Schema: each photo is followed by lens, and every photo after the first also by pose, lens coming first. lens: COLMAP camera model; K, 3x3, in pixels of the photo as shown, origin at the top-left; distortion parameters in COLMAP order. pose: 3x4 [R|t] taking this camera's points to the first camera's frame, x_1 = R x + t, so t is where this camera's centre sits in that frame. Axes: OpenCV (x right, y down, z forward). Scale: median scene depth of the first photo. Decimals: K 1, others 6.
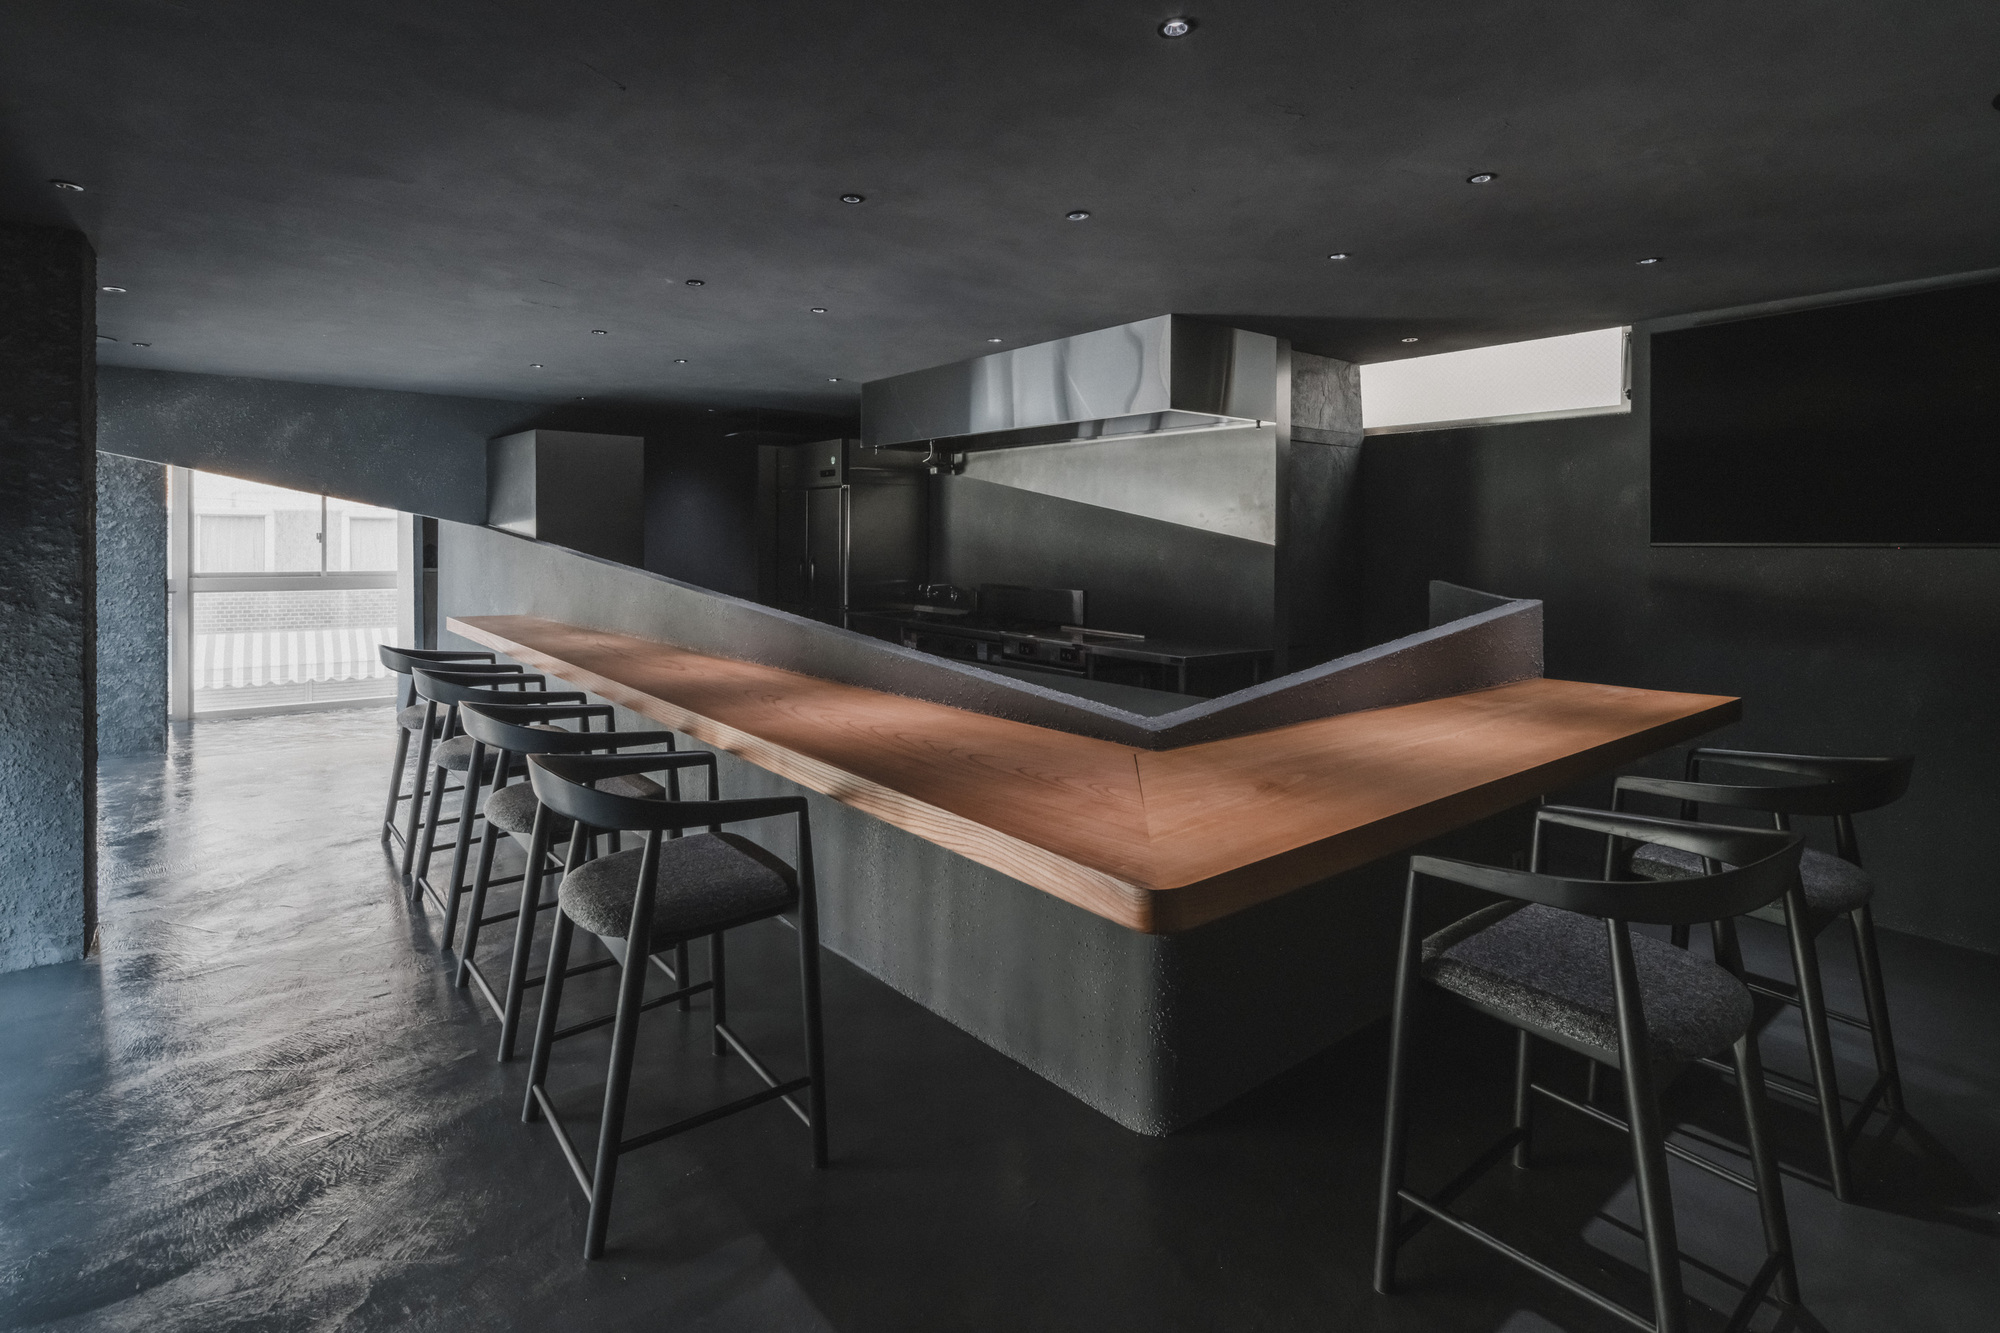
lens RADIAL K [[974.3, 0, 1004.1], [0, 974.3, 550.4], [0, 0, 1]] dist [0.039042, -0.025864]
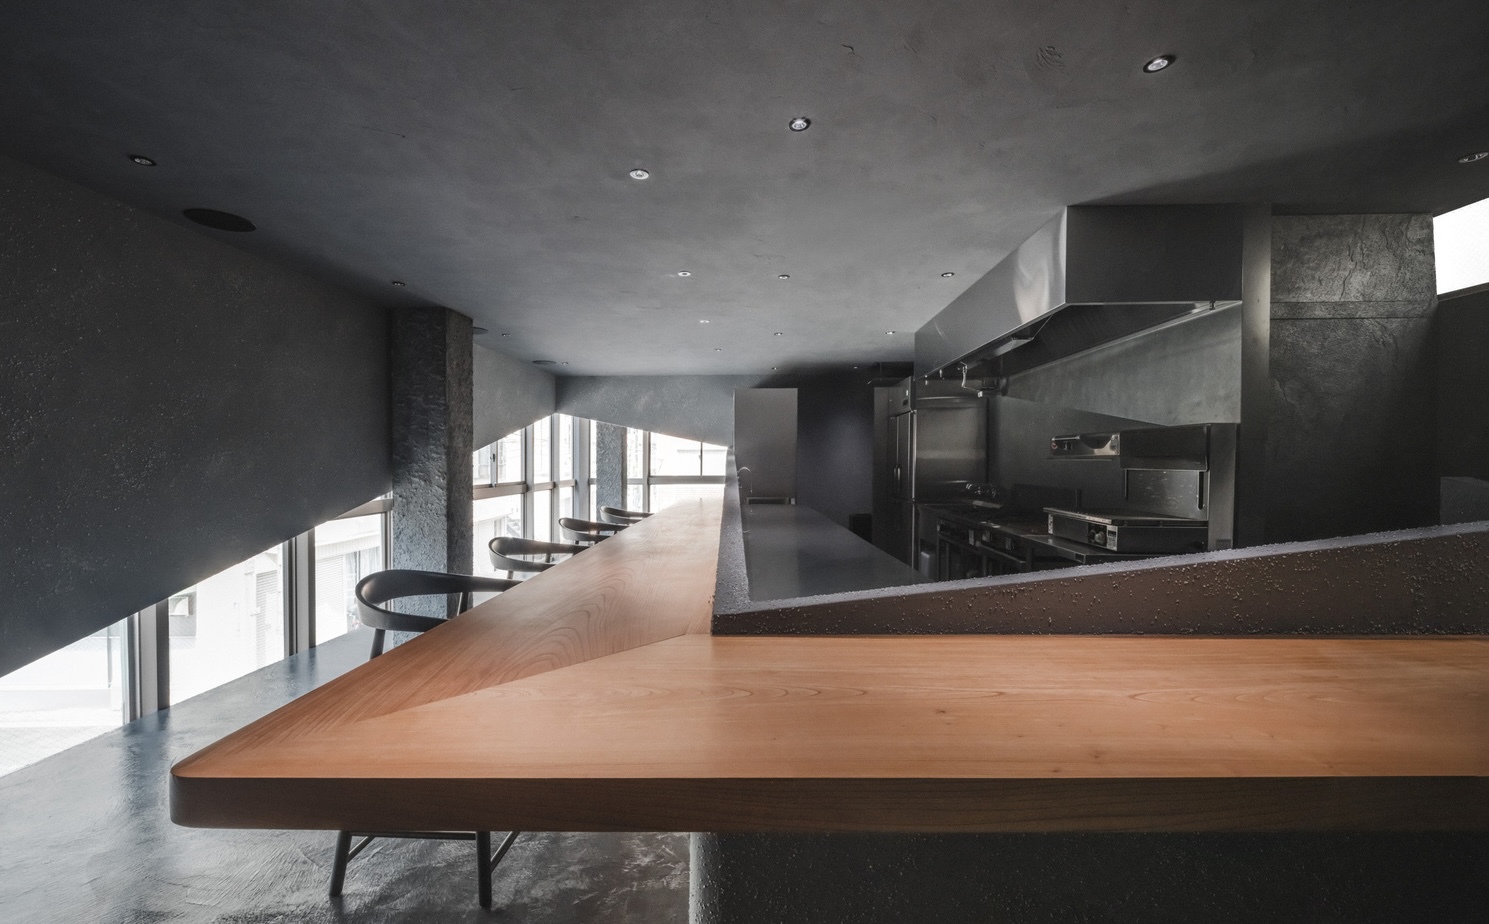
lens RADIAL K [[619.2, 0, 733.5], [0, 619.2, 465.5], [0, 0, 1]] dist [0.002564, 0.000248]
pose [[0.760654, -0.005944, -0.649131, 0.410794], [0.002533, 0.999978, -0.006188, 0.029137], [0.649153, 0.003063, 0.760652, 0.385479]]
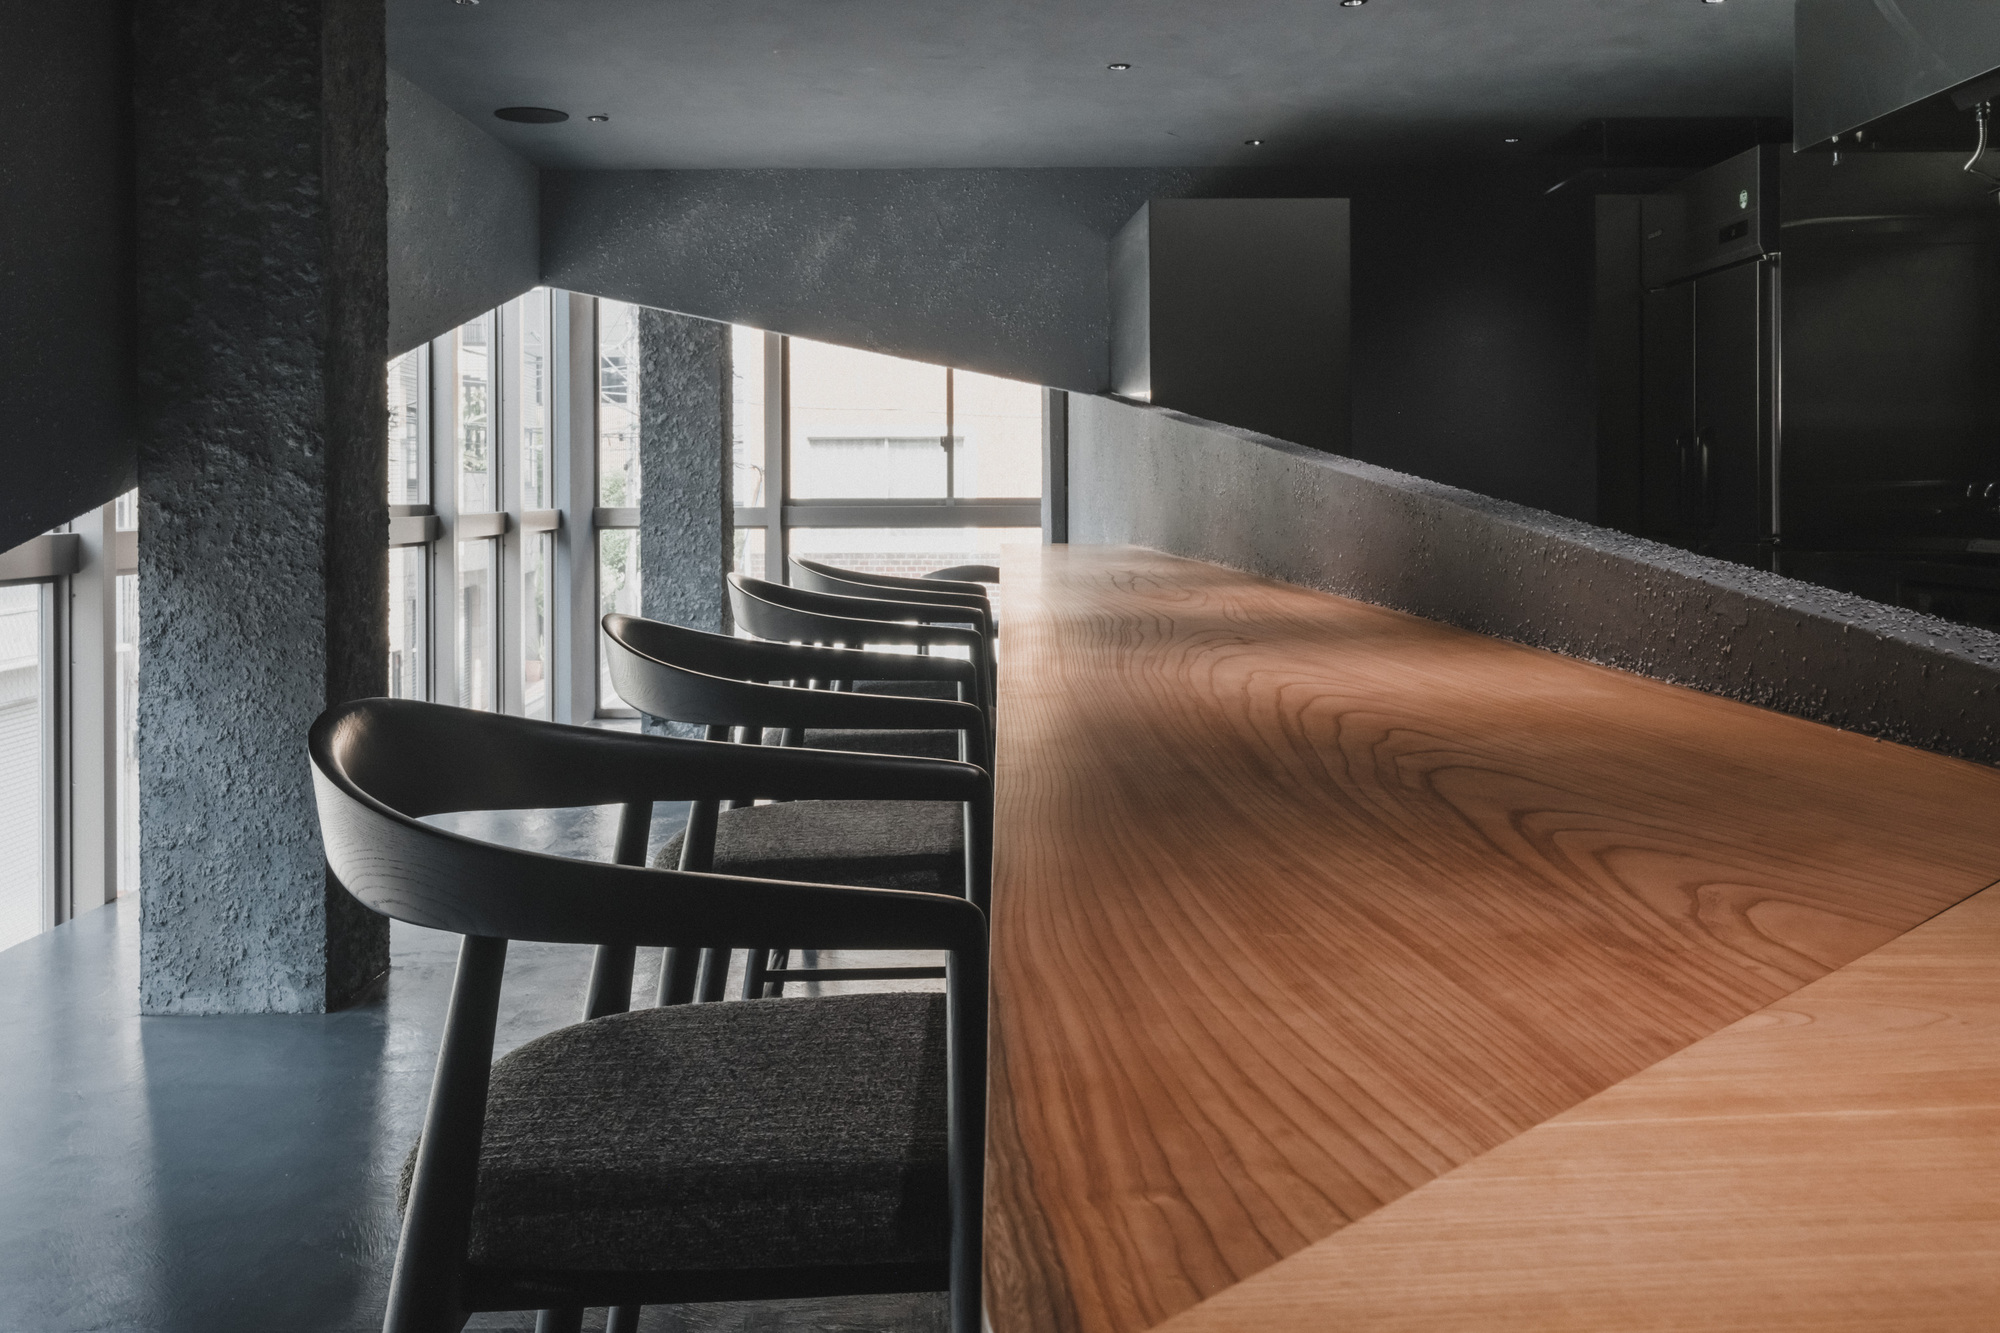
lens RADIAL K [[1857.2, 0, 1031.6], [0, 1857.2, 505.0], [0, 0, 1]] dist [0.006192, 0.002413]
pose [[0.795166, -0.005225, -0.606369, 0.165585], [0.003096, 0.999985, -0.004556, 0.092319], [0.606383, 0.001745, 0.795170, 0.319821]]
